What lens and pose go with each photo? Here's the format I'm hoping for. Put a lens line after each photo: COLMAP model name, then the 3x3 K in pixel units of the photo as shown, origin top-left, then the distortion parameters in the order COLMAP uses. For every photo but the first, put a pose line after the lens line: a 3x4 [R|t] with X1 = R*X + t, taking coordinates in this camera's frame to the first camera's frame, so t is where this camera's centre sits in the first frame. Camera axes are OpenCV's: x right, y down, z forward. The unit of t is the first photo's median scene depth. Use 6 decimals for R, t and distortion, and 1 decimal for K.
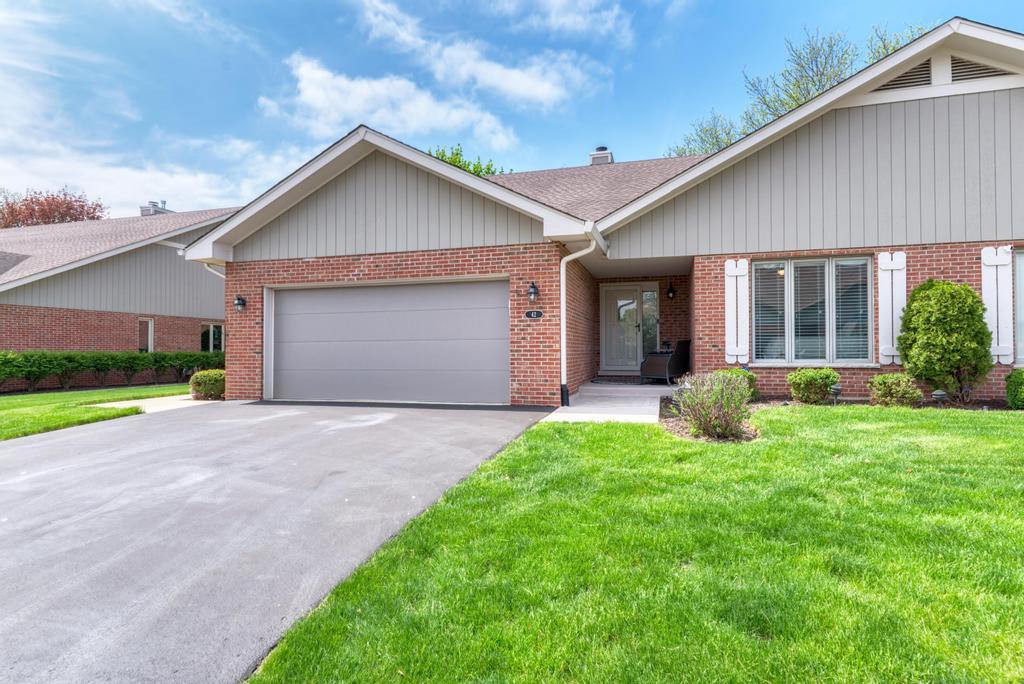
lens RADIAL K [[519.1, 0, 510.2], [0, 519.1, 343.0], [0, 0, 1]] dist [0.006419, -0.001469]
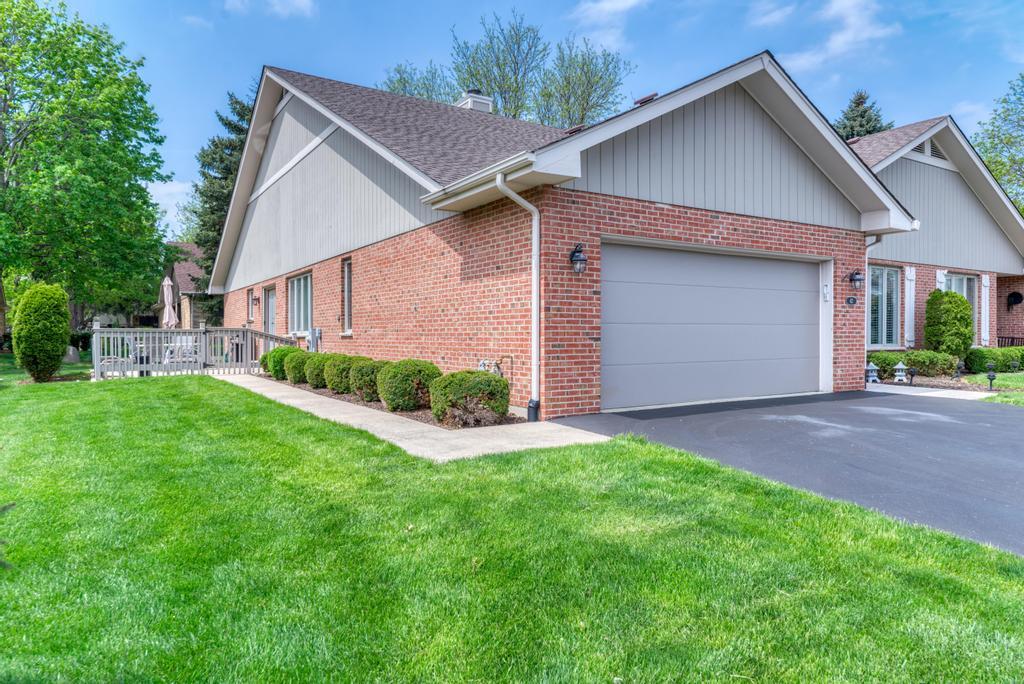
lens RADIAL K [[658.1, 0, 510.6], [0, 658.1, 342.2], [0, 0, 1]] dist [0.004823, 0.000769]
pose [[0.667499, -0.002495, 0.744607, -1.209589], [-0.009805, 0.999878, 0.012140, 0.014350], [-0.744546, -0.015404, 0.667393, 0.571208]]
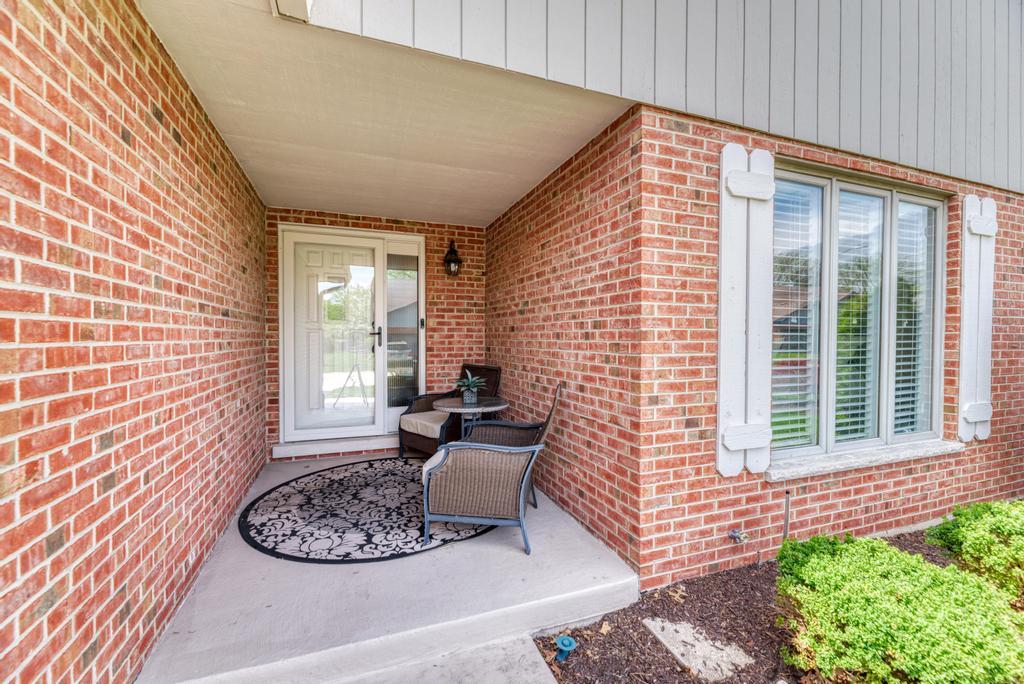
lens RADIAL K [[443.0, 0, 515.5], [0, 443.0, 345.6], [0, 0, 1]] dist [-0.003106, -0.000462]
pose [[0.801632, -0.001721, 0.597815, 0.160602], [-0.013970, 0.999669, 0.021610, -0.043492], [-0.597654, -0.025675, 0.801343, 0.864694]]
